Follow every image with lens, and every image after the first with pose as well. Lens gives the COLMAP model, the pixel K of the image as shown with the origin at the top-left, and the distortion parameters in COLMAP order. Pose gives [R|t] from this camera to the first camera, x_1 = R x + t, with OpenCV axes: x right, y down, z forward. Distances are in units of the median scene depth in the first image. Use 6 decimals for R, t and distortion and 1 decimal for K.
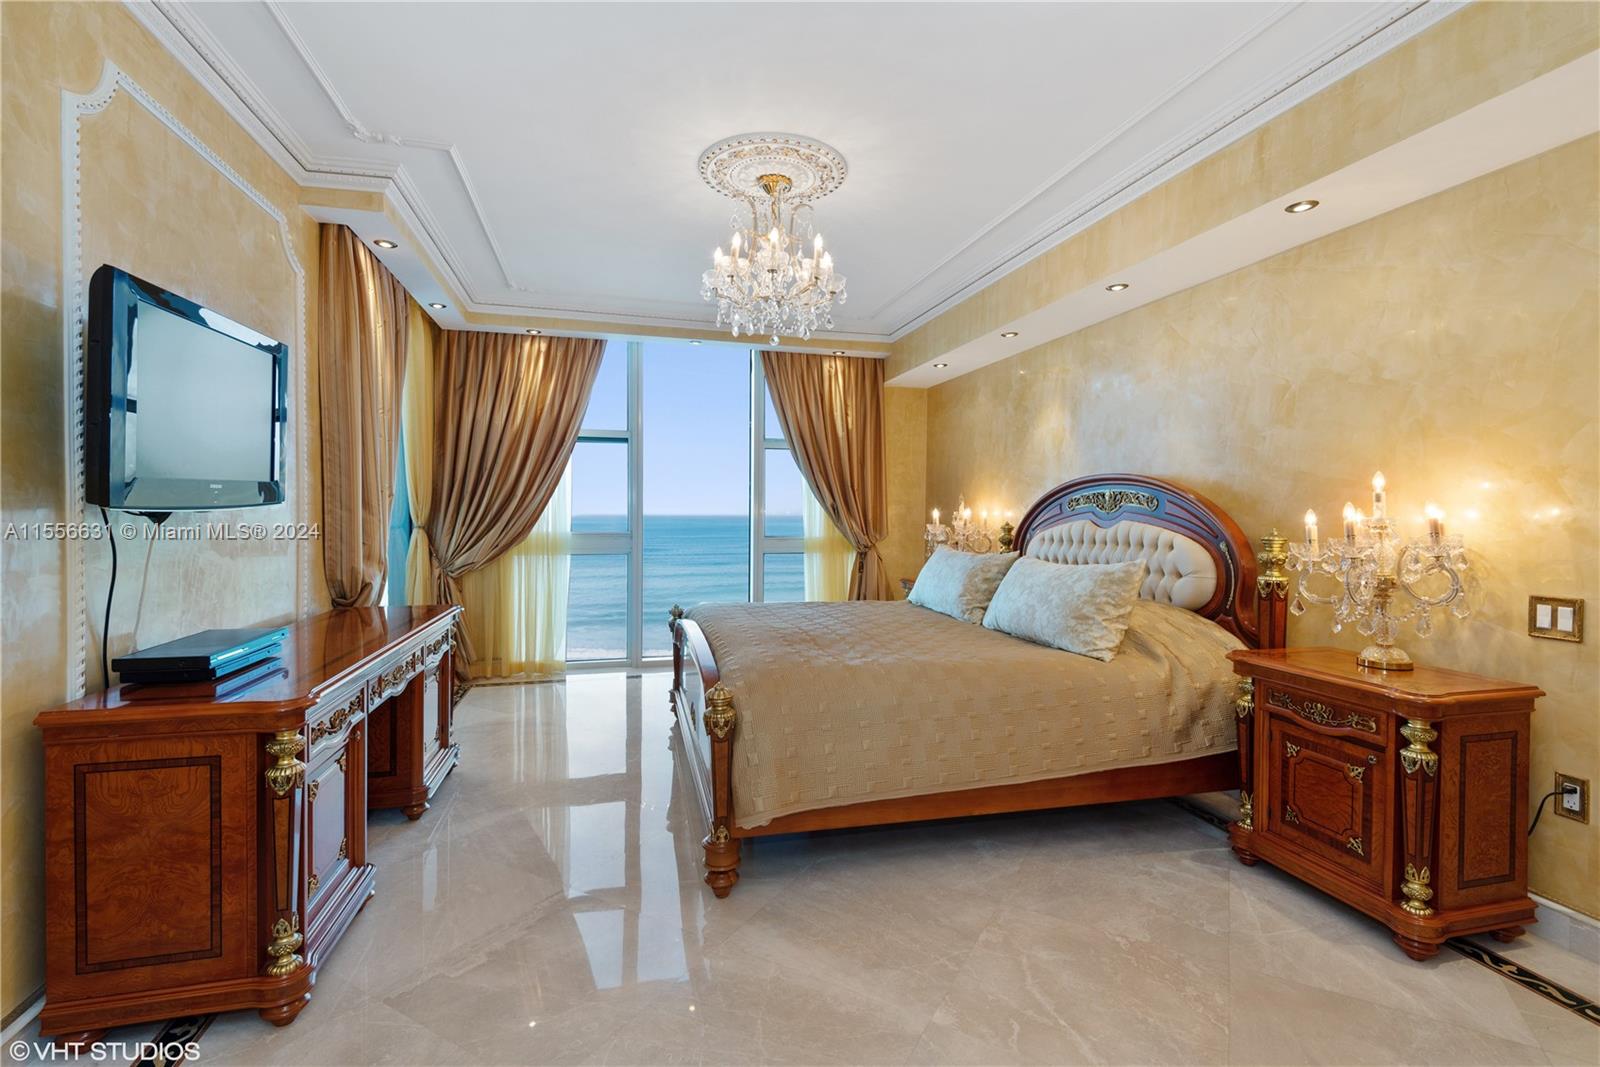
lens RADIAL K [[730.8, 0, 794.1], [0, 730.8, 525.1], [0, 0, 1]] dist [0.027194, -0.000968]
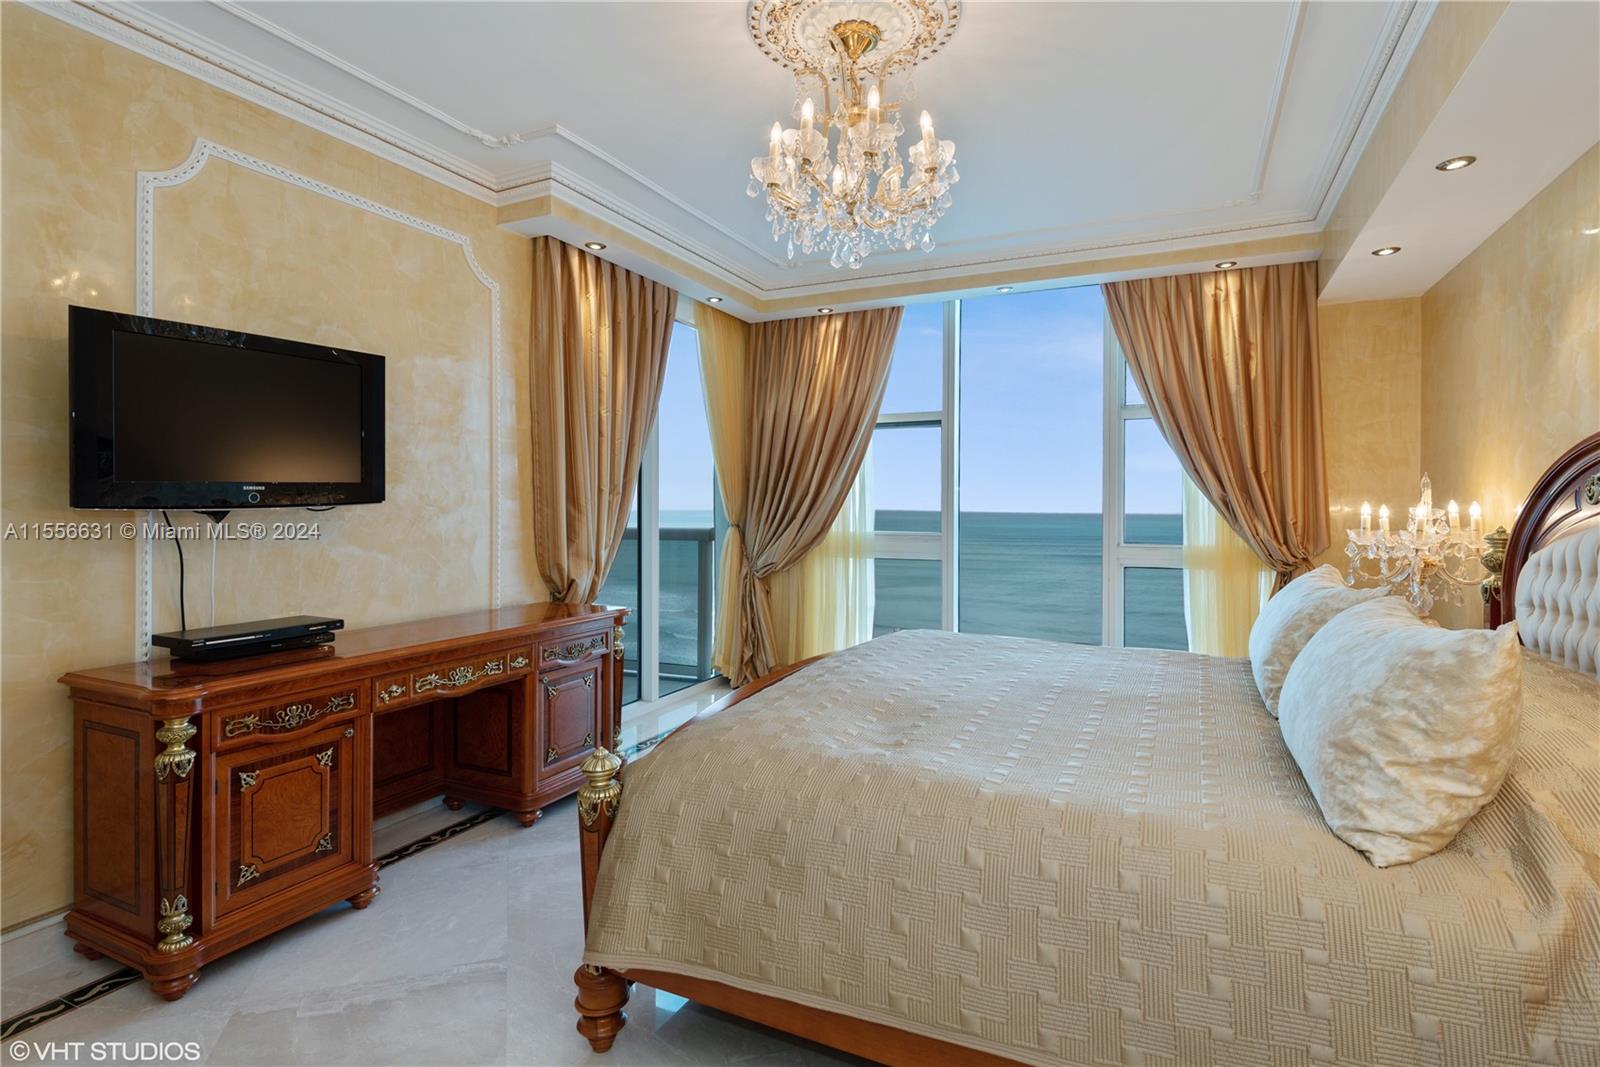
lens RADIAL K [[792.4, 0, 800.0], [0, 792.4, 513.2], [0, 0, 1]] dist [0.037328, -0.029662]
pose [[0.775058, 0.000246, -0.631889, 0.239446], [-0.008611, 0.999911, -0.010172, -0.003345], [0.631831, 0.013325, 0.774992, 0.228165]]
